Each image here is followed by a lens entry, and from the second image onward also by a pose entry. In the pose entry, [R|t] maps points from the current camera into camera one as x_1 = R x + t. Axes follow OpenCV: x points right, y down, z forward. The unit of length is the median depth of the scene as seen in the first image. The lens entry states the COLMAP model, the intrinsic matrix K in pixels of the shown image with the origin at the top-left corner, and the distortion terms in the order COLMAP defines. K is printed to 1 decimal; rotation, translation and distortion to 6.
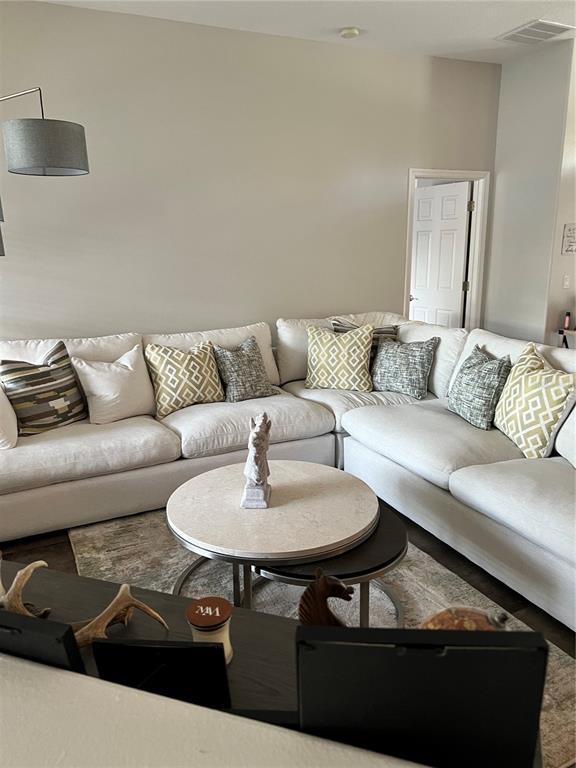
lens RADIAL K [[577.1, 0, 288.0], [0, 577.1, 384.0], [0, 0, 1]] dist [0.047569, 0.000336]
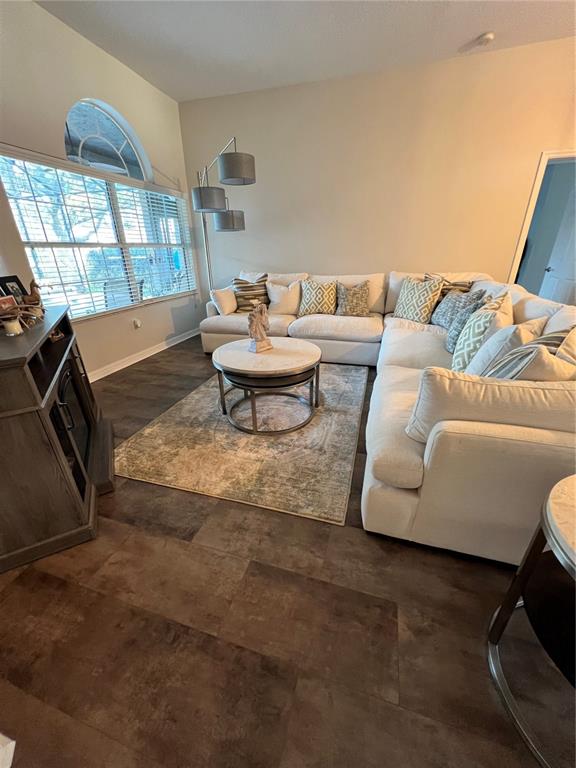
lens RADIAL K [[308.5, 0, 288.0], [0, 308.5, 384.0], [0, 0, 1]] dist [-0.000358, 0.000080]
pose [[0.727094, 0.276094, -0.628575, 0.508088], [-0.154724, 0.957916, 0.241778, 0.029832], [0.668876, -0.078540, 0.739214, 0.190495]]
